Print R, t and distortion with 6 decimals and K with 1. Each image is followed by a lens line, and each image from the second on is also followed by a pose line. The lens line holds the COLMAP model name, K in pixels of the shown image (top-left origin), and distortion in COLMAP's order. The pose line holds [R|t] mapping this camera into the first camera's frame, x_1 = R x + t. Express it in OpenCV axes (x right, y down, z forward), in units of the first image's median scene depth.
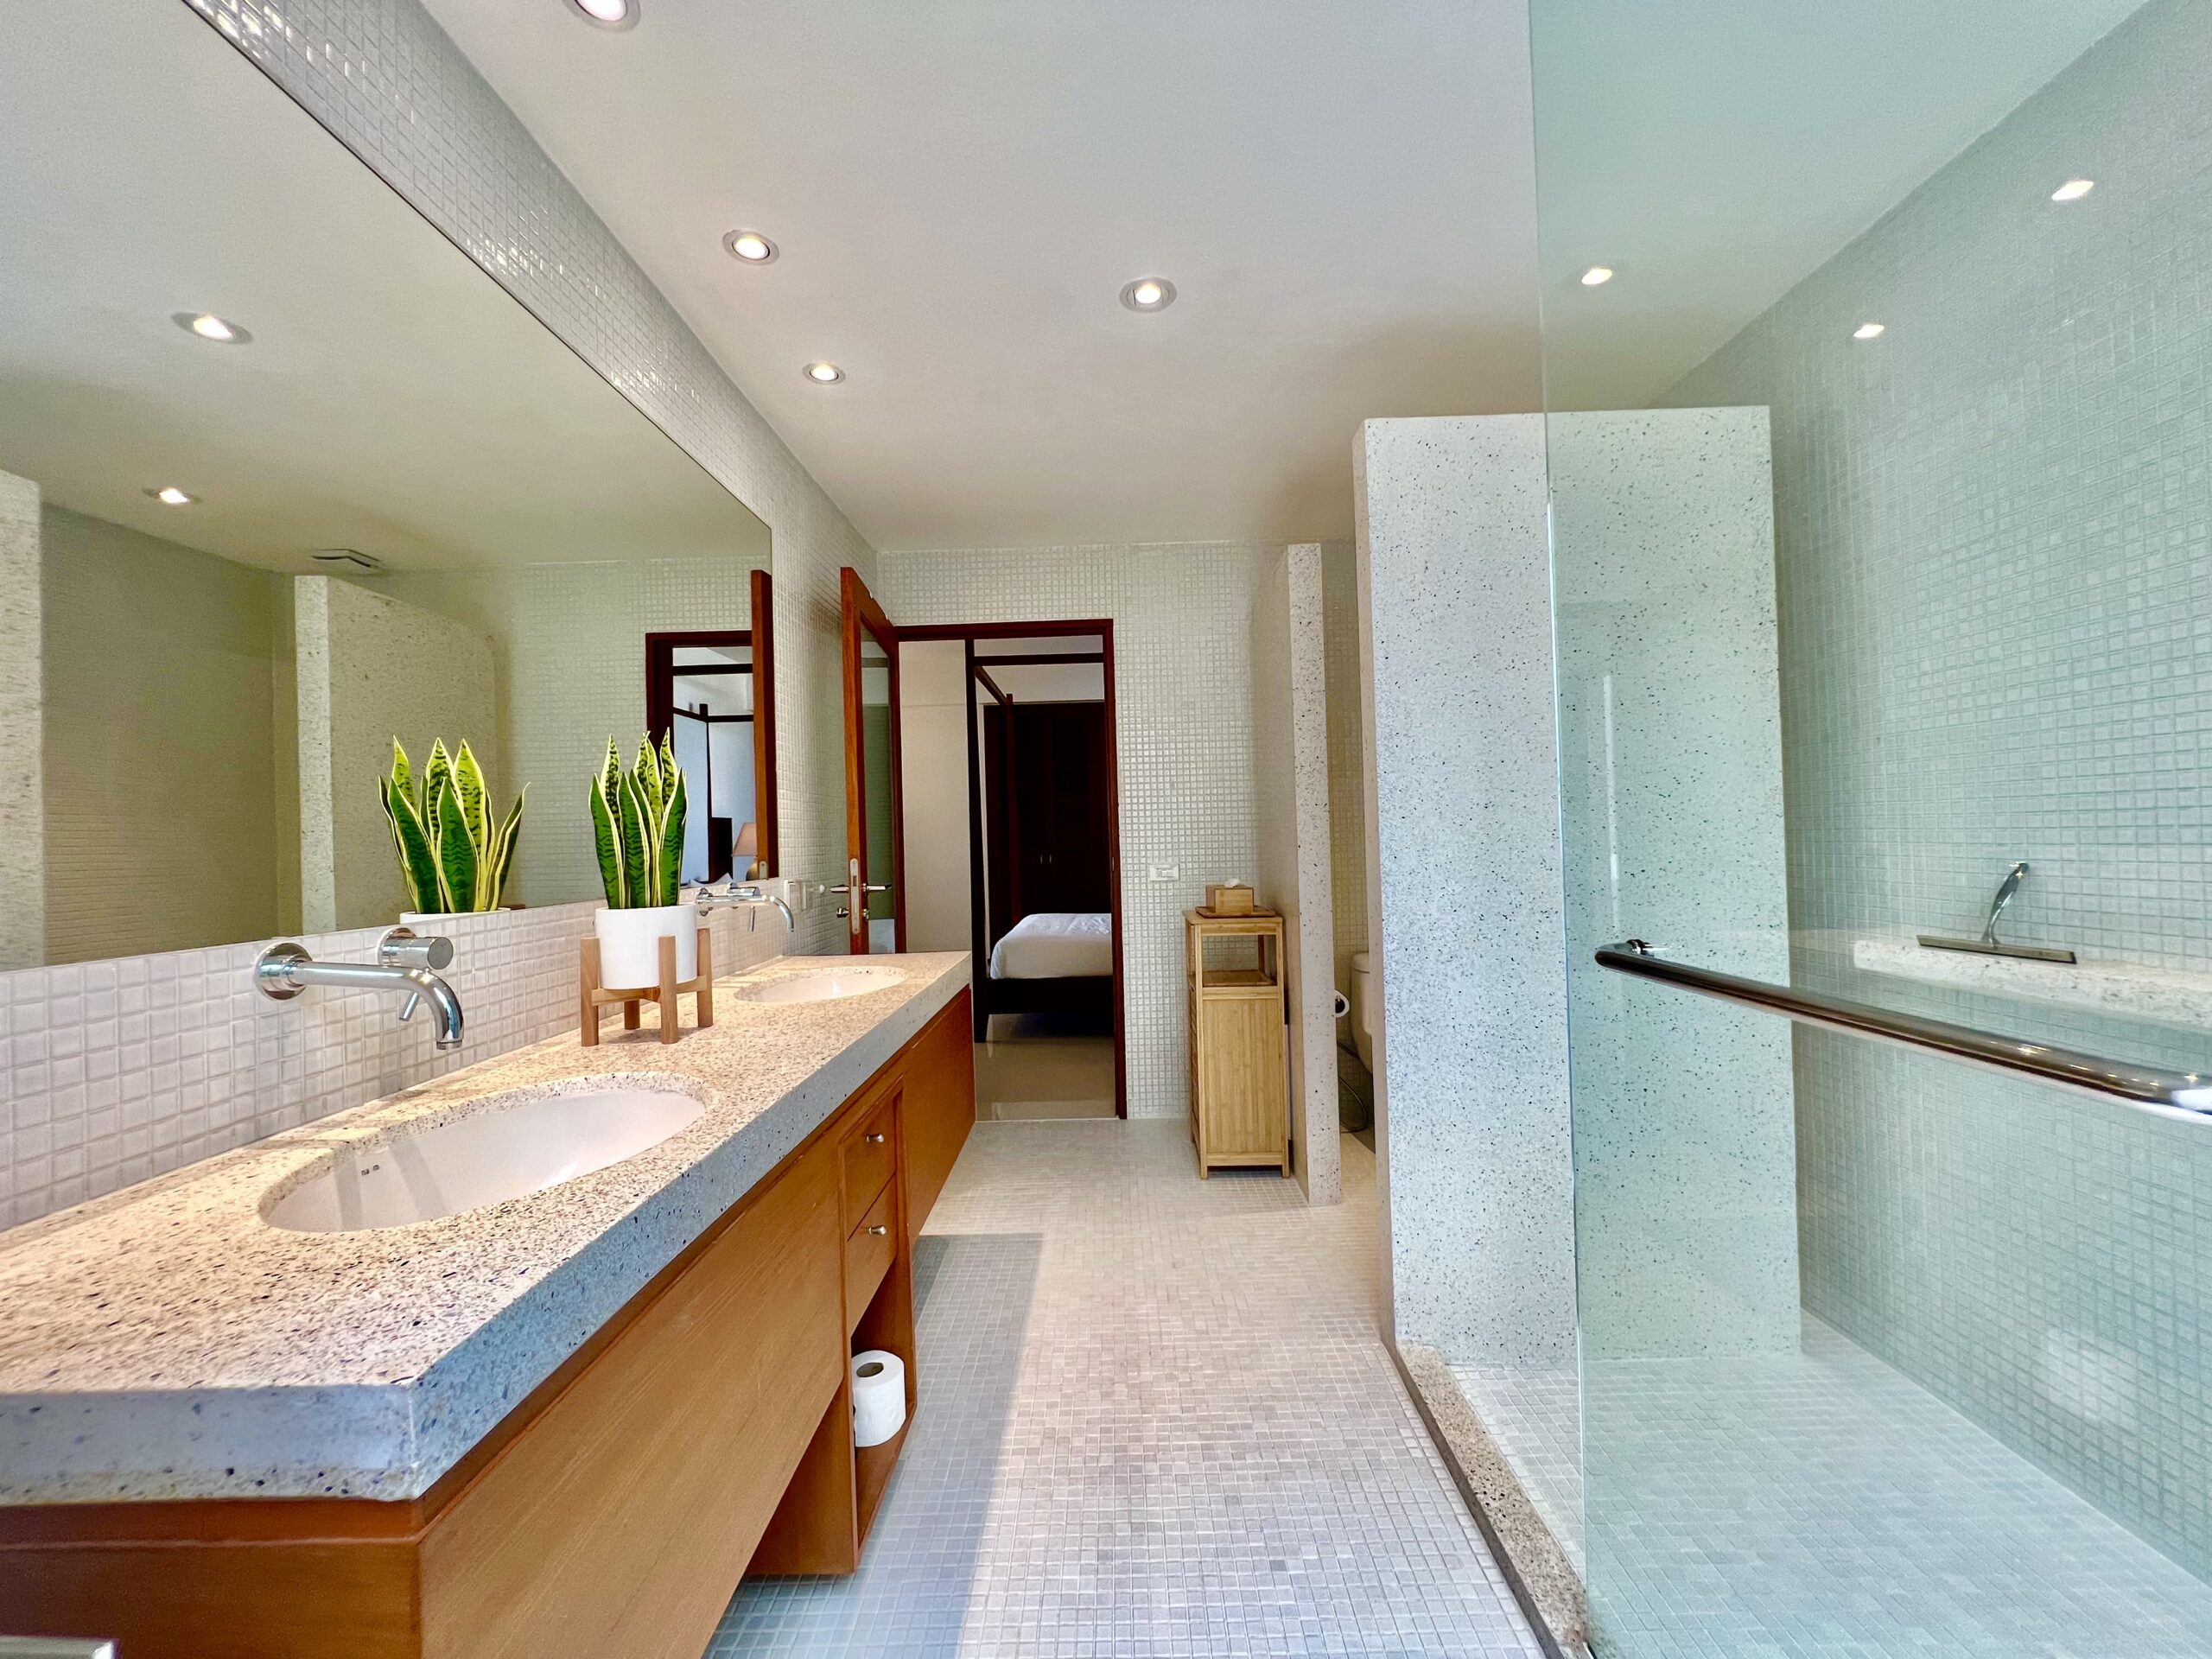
lens RADIAL K [[890.6, 0, 1098.1], [0, 890.6, 829.9], [0, 0, 1]] dist [-0.002054, 0.000755]
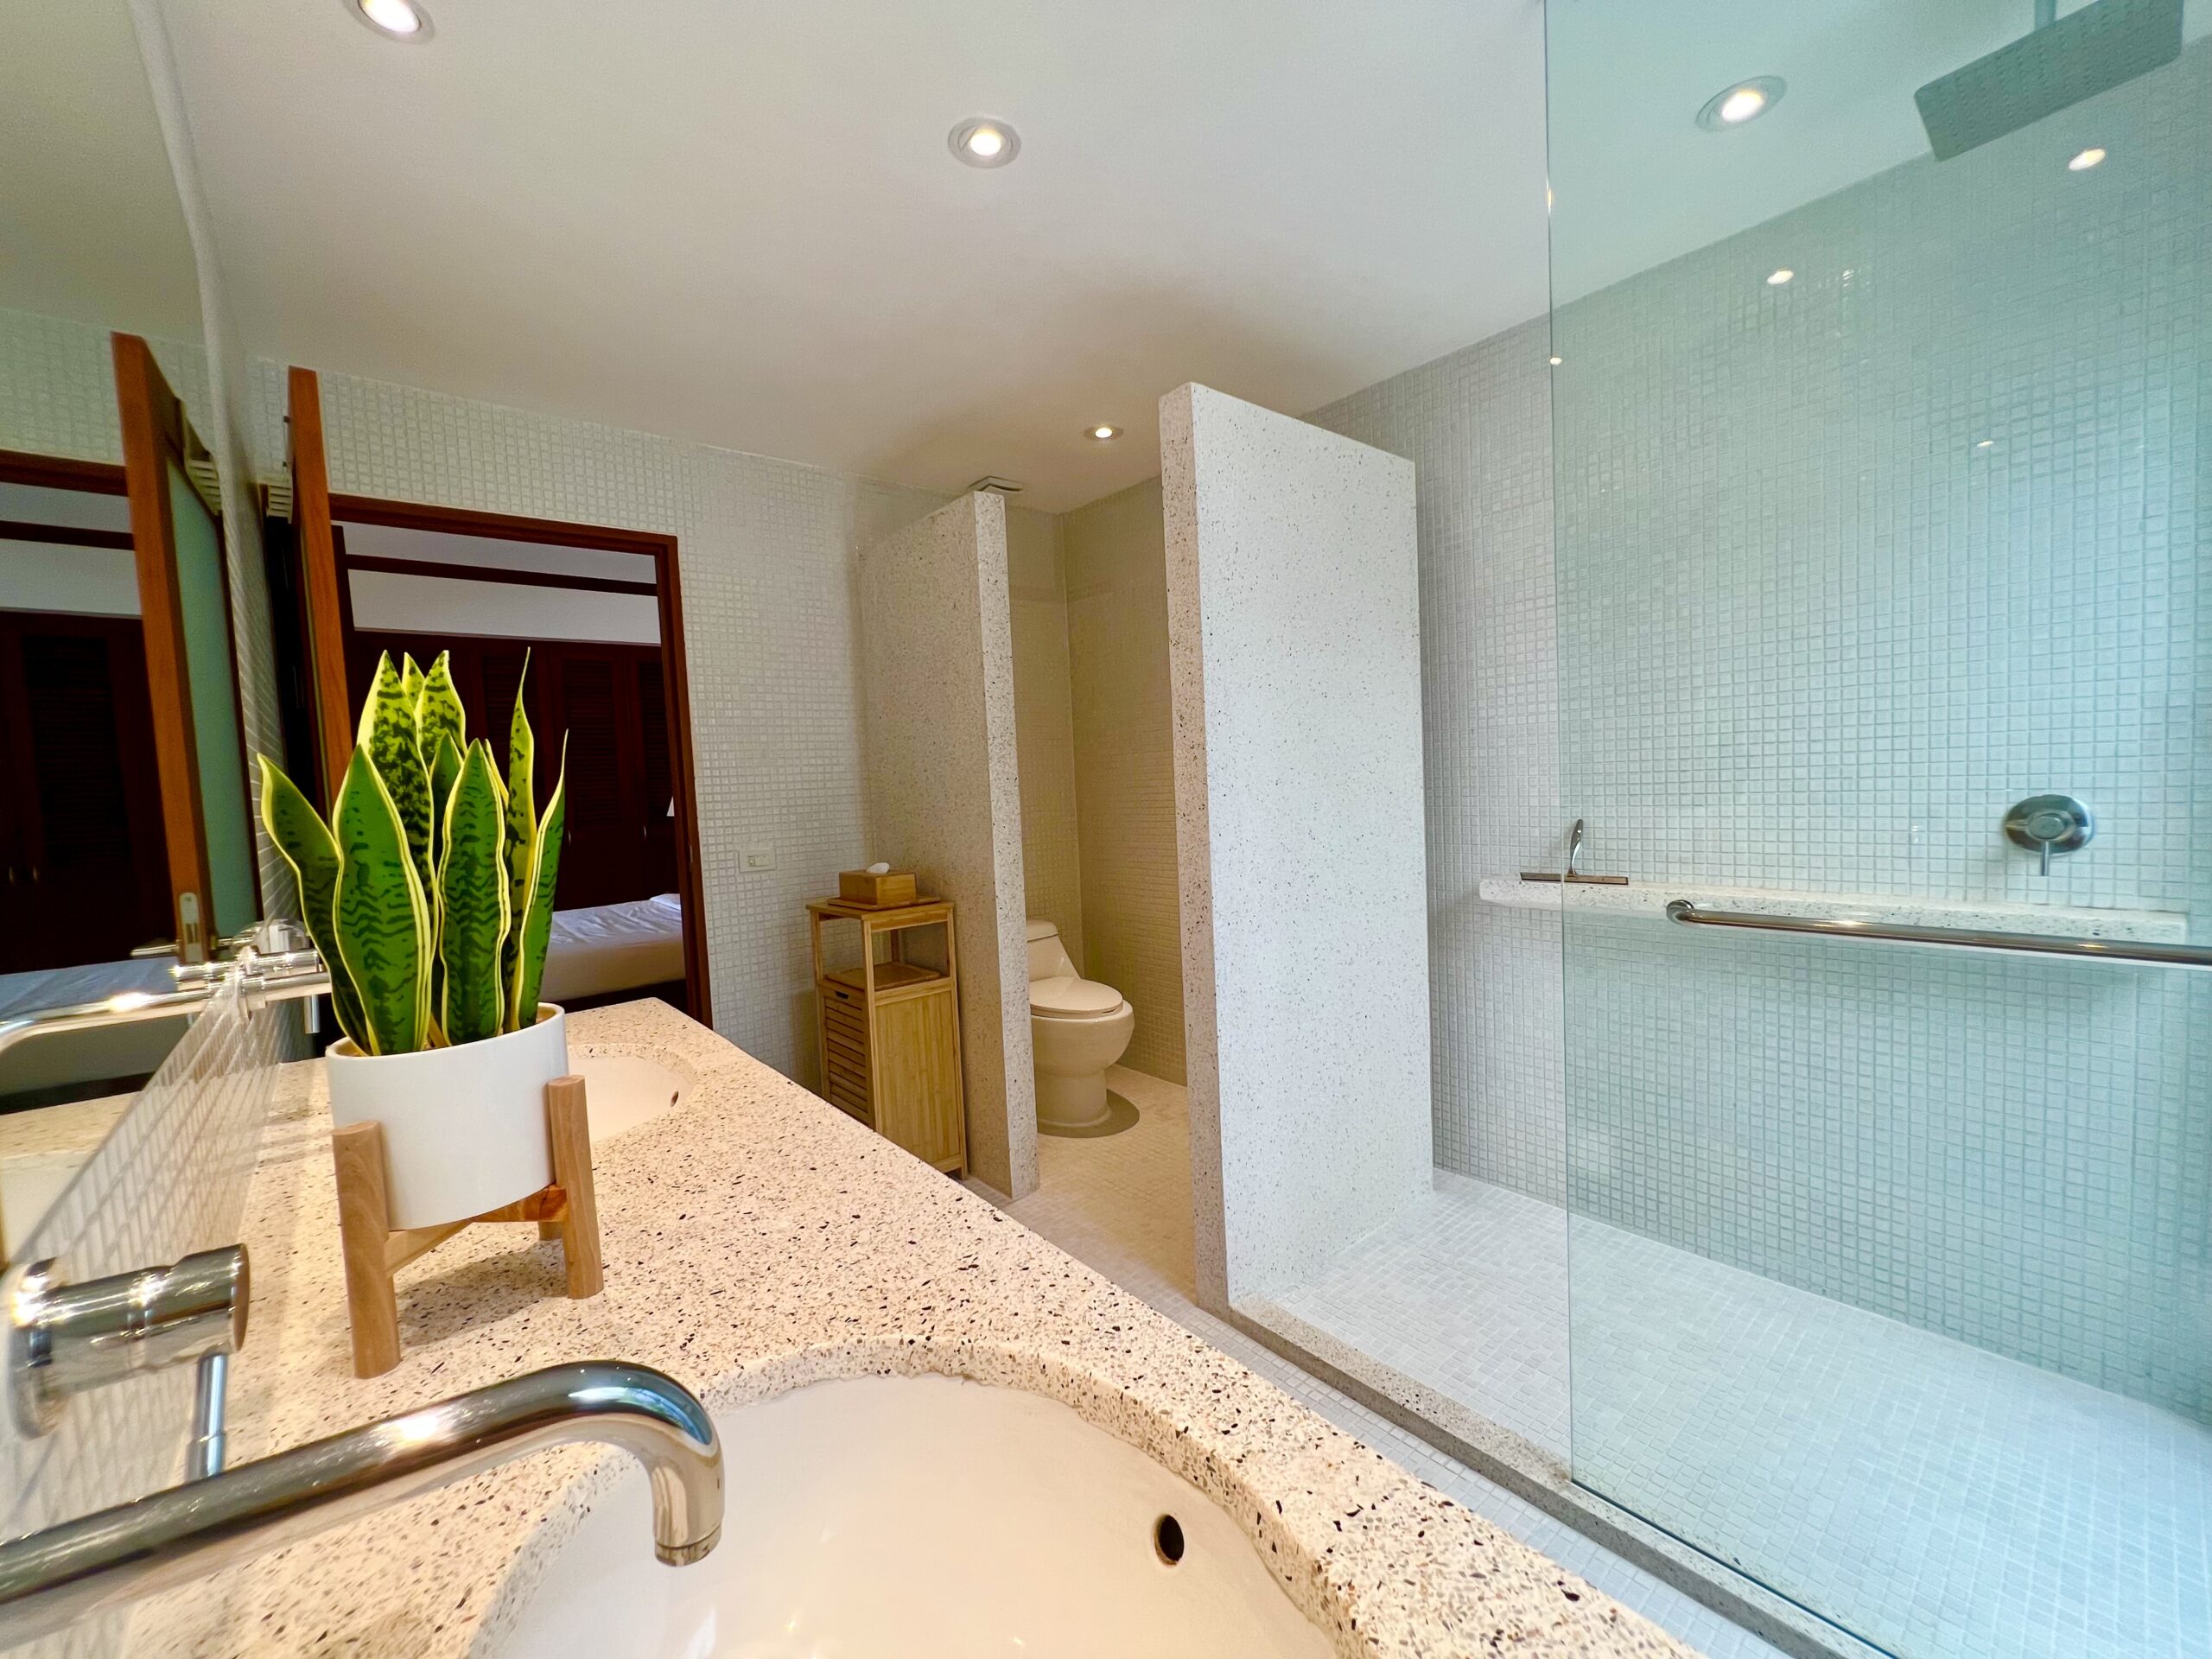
lens RADIAL K [[890.6, 0, 1104.7], [0, 890.6, 829.6], [0, 0, 1]] dist [-0.002054, 0.000755]
pose [[0.751358, -0.046887, 0.658227, -0.457728], [0.020376, 0.998645, 0.047877, -0.028221], [-0.659580, -0.022561, 0.751296, 0.351689]]
